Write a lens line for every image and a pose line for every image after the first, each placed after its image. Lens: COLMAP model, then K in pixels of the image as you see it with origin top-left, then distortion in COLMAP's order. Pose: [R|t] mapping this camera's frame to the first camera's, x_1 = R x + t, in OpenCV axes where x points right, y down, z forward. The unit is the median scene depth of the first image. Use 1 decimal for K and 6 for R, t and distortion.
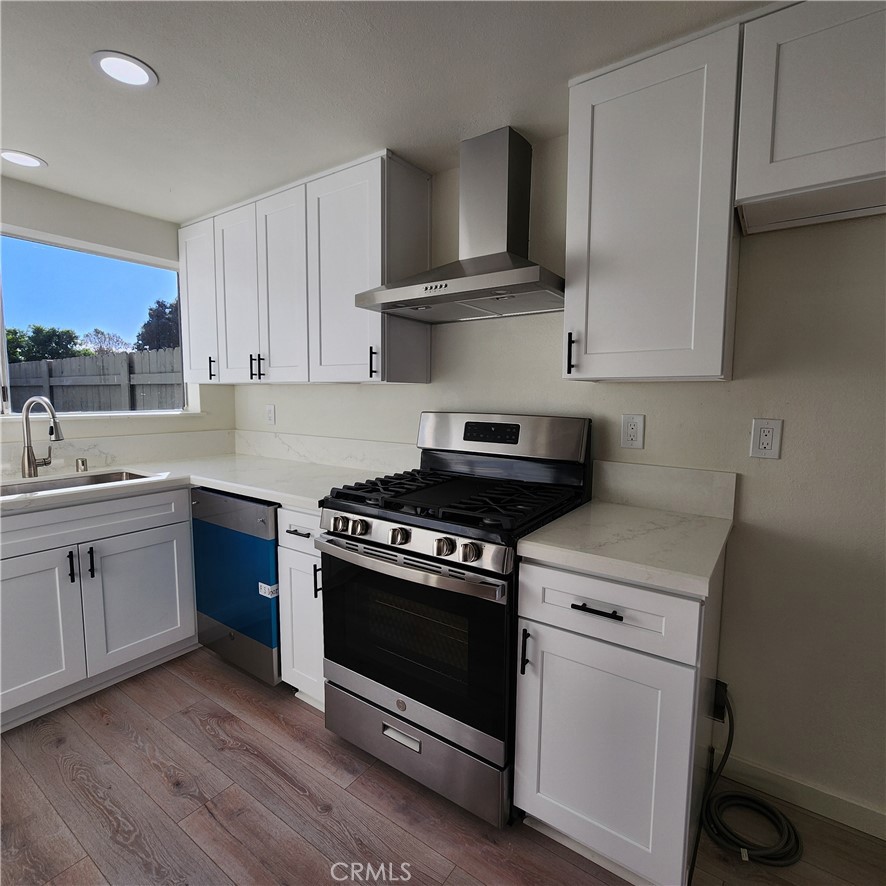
lens RADIAL K [[483.2, 0, 442.2], [0, 483.2, 441.0], [0, 0, 1]] dist [-0.000358, -0.000823]
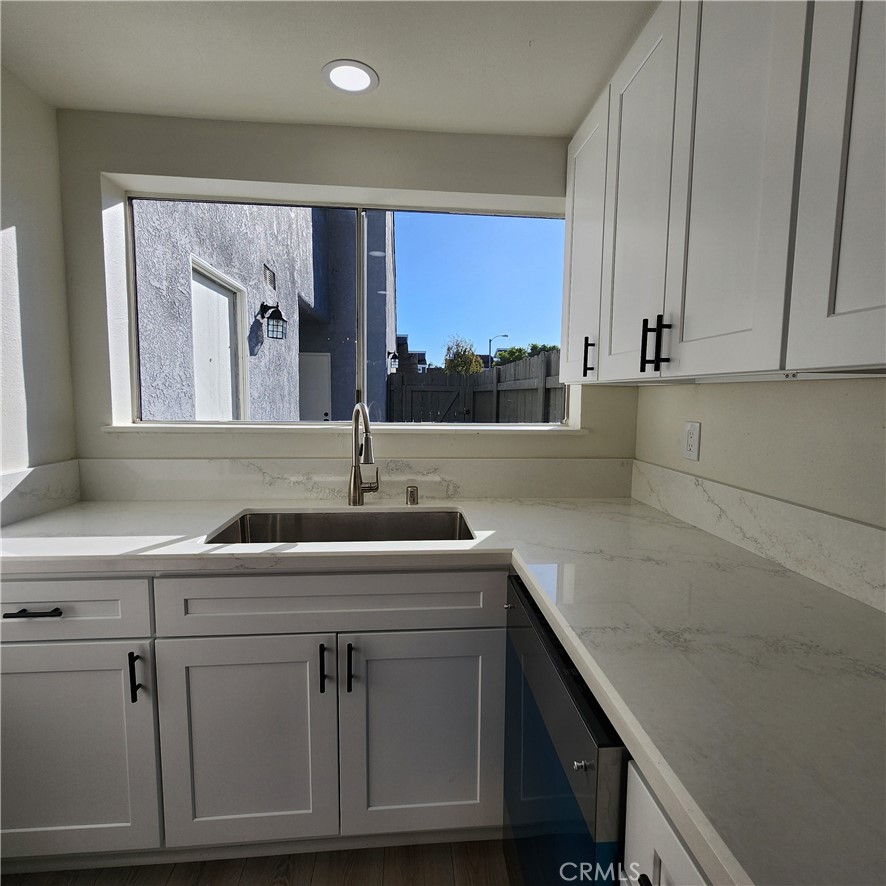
lens RADIAL K [[483.2, 0, 446.7], [0, 483.2, 439.1], [0, 0, 1]] dist [-0.000358, -0.000823]
pose [[0.642925, 0.070259, -0.762700, -0.150206], [-0.081015, 0.996436, 0.023498, -0.057154], [0.761633, 0.046683, 0.646325, 0.549042]]
